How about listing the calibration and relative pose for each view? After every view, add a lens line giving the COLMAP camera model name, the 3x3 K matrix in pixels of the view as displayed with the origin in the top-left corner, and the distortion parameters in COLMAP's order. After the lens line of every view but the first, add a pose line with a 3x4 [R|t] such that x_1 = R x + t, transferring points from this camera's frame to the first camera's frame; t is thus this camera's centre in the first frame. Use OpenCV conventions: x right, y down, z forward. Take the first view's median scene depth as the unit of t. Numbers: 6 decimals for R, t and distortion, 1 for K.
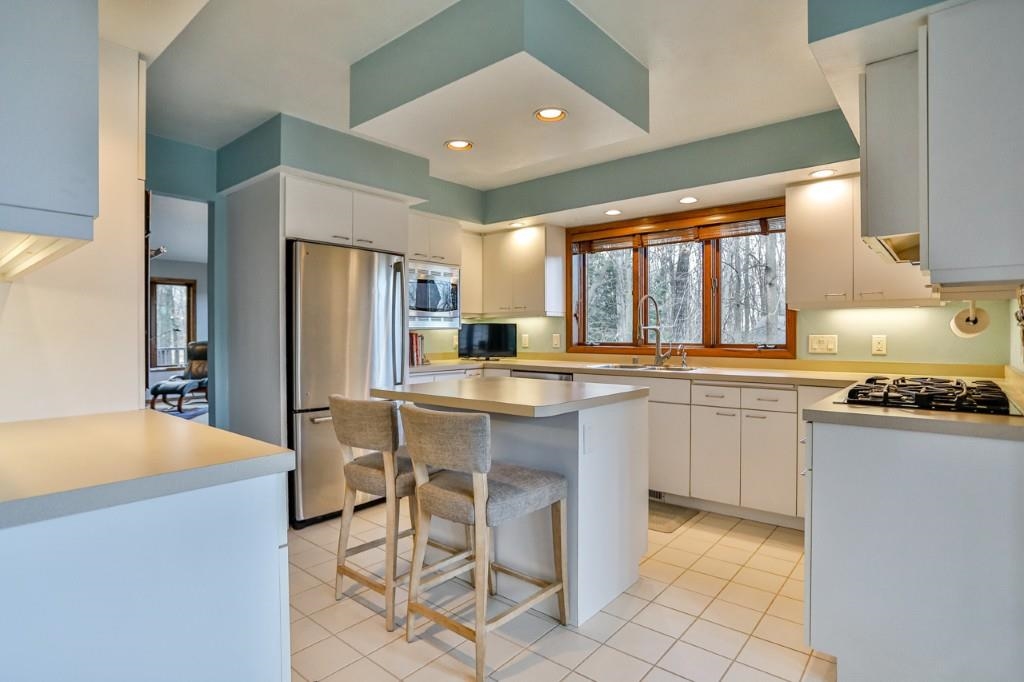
lens RADIAL K [[529.7, 0, 516.0], [0, 529.7, 332.6], [0, 0, 1]] dist [-0.035006, 0.009809]
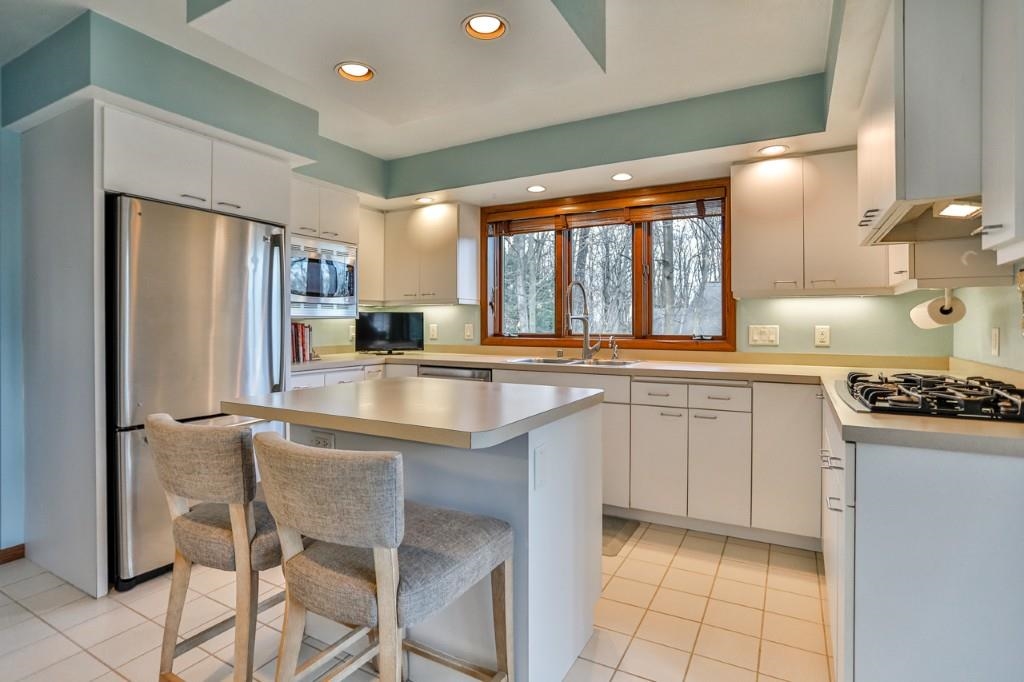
lens RADIAL K [[529.7, 0, 551.0], [0, 529.7, 326.6], [0, 0, 1]] dist [-0.035006, 0.009809]
pose [[0.970172, 0.000959, 0.242417, -0.013637], [-0.002515, 0.999978, 0.006111, 0.001350], [-0.242406, -0.006538, 0.970153, 0.162221]]
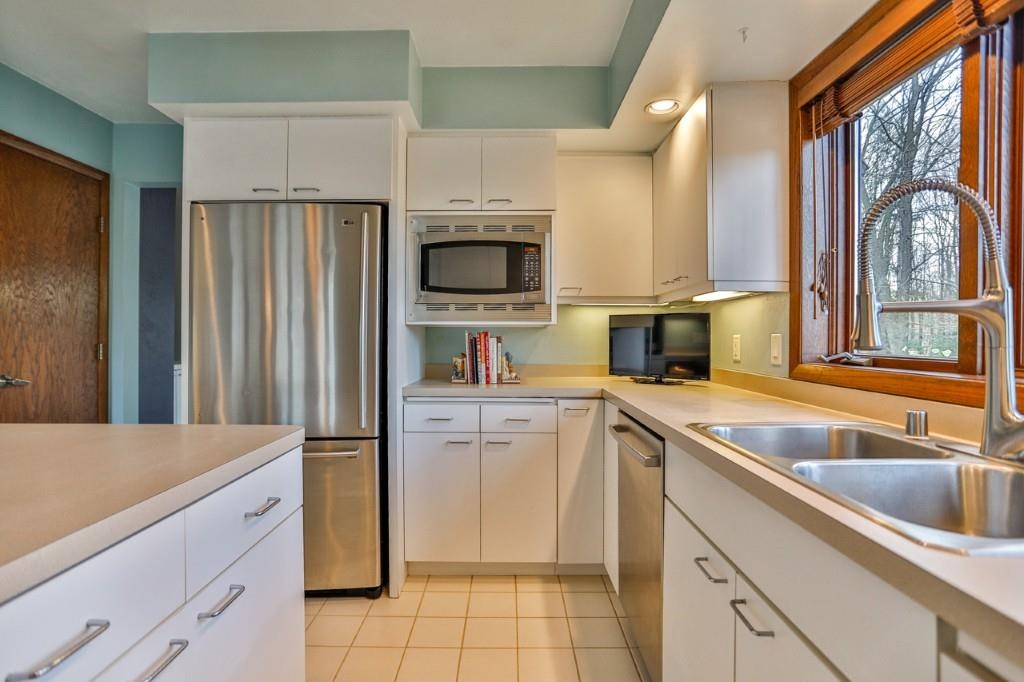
lens RADIAL K [[546.3, 0, 509.8], [0, 546.3, 338.4], [0, 0, 1]] dist [-0.043585, -0.000491]
pose [[0.632648, 0.008778, -0.774390, 0.507295], [-0.001901, 0.999950, 0.009781, 0.004213], [0.774437, -0.004716, 0.632633, 0.988476]]
